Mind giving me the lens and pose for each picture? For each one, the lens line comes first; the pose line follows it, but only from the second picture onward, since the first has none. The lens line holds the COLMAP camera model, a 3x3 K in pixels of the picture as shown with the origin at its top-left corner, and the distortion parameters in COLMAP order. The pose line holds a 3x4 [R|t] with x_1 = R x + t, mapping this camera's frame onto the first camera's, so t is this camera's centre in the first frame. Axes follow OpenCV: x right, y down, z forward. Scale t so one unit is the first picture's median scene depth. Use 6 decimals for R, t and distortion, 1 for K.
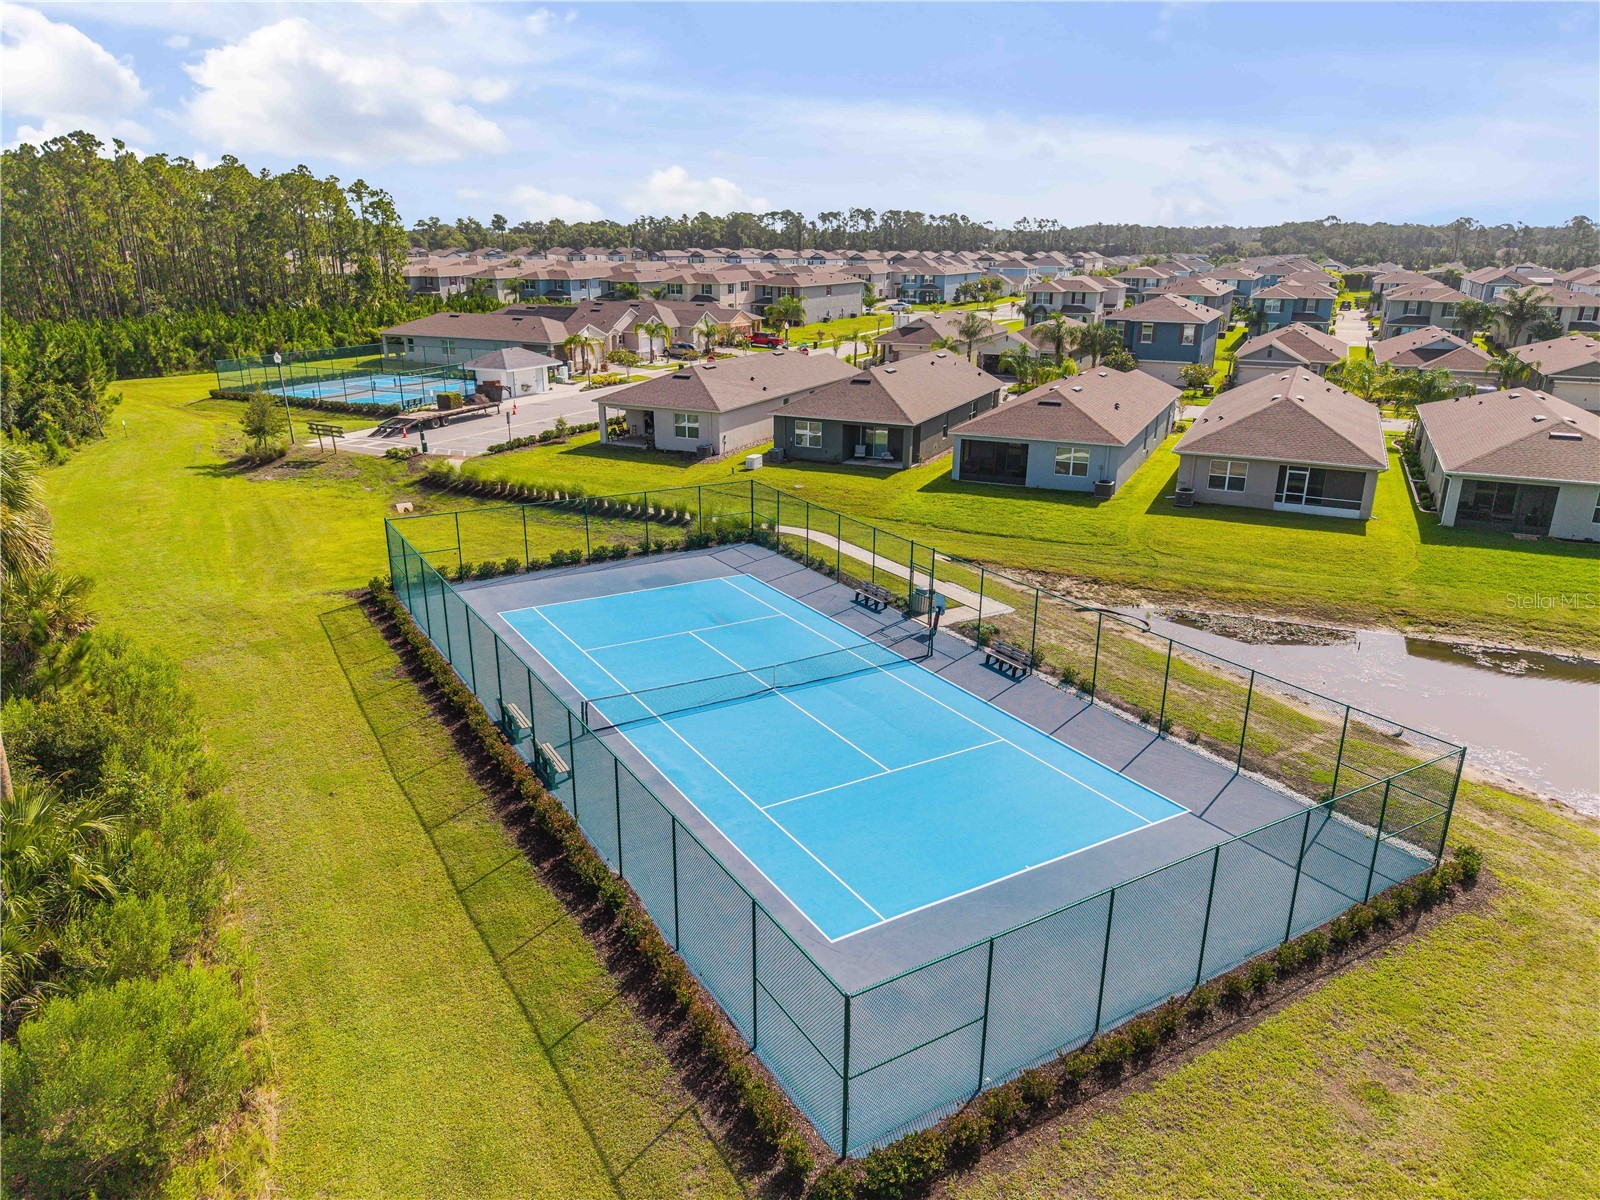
lens RADIAL K [[1066.3, 0, 792.8], [0, 1066.3, 598.6], [0, 0, 1]] dist [0.007698, -0.004750]
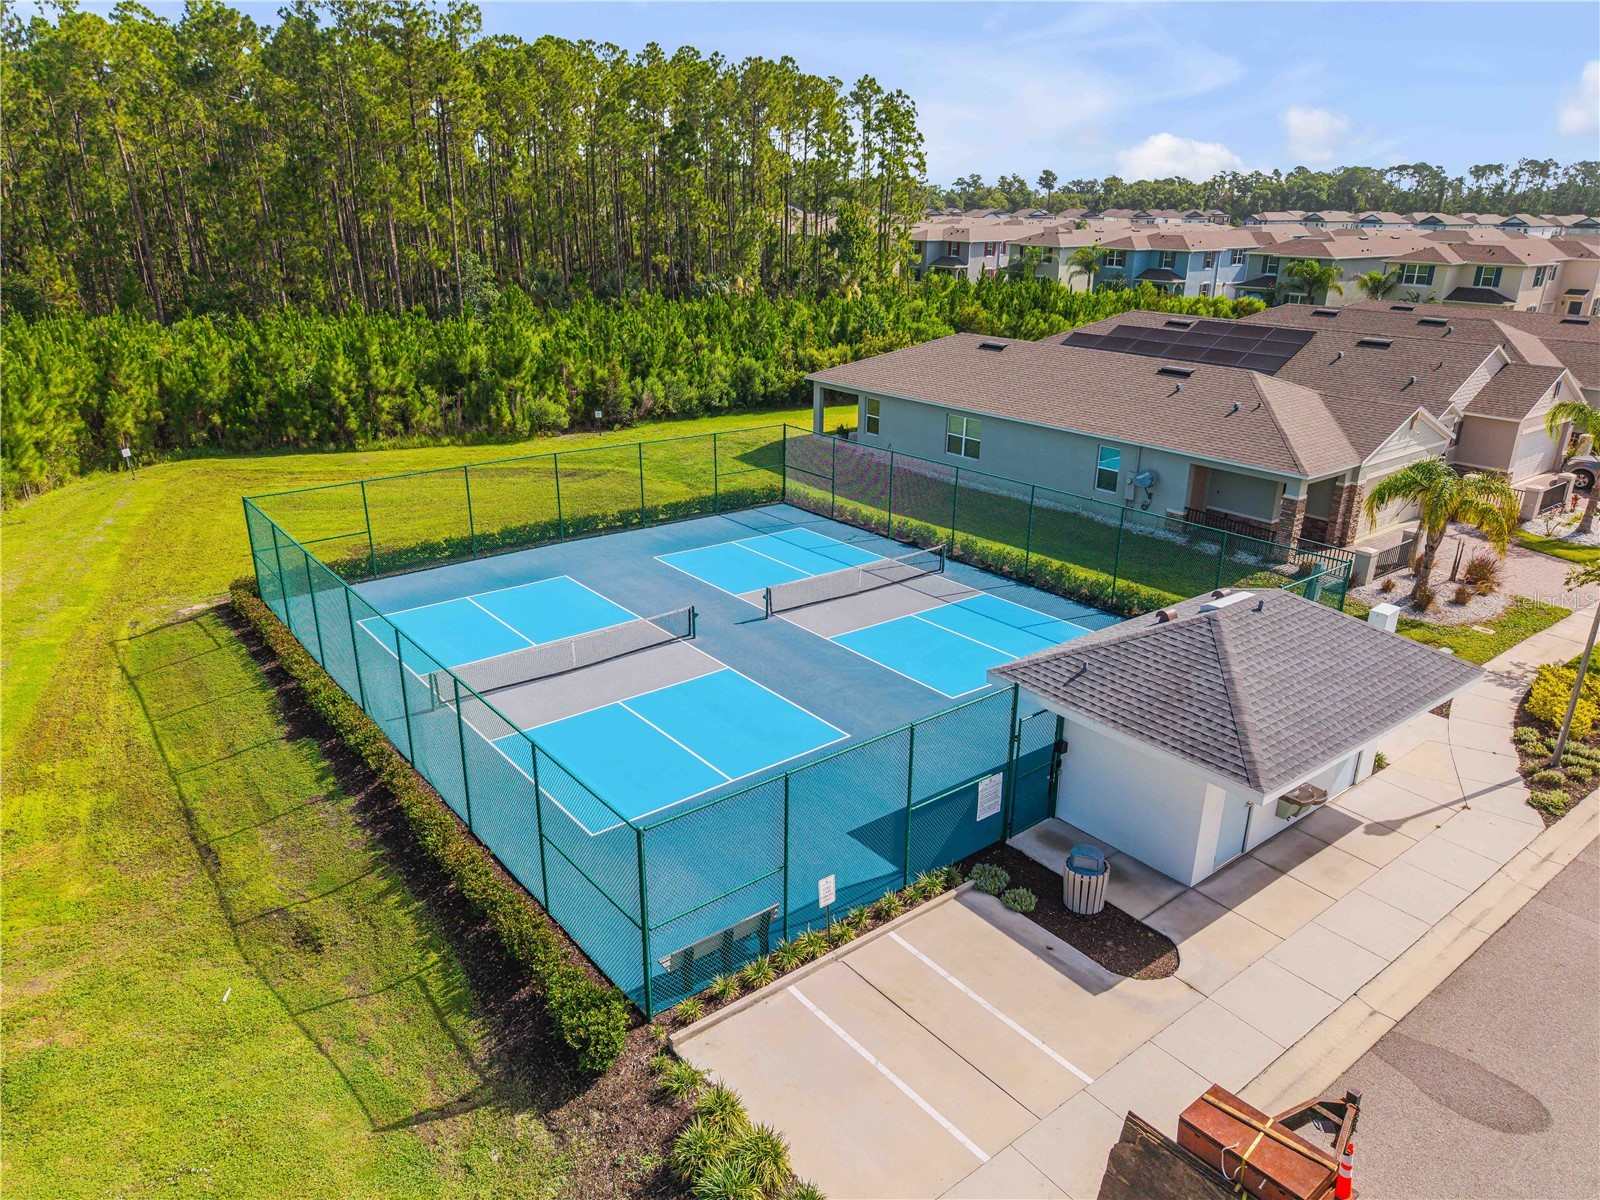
lens RADIAL K [[1066.3, 0, 792.8], [0, 1066.3, 598.6], [0, 0, 1]] dist [0.007698, -0.004750]
pose [[0.894318, 0.158438, -0.418440, -0.073070], [-0.146781, 0.987339, 0.060134, -0.066333], [0.422670, 0.007640, 0.906252, 0.220359]]
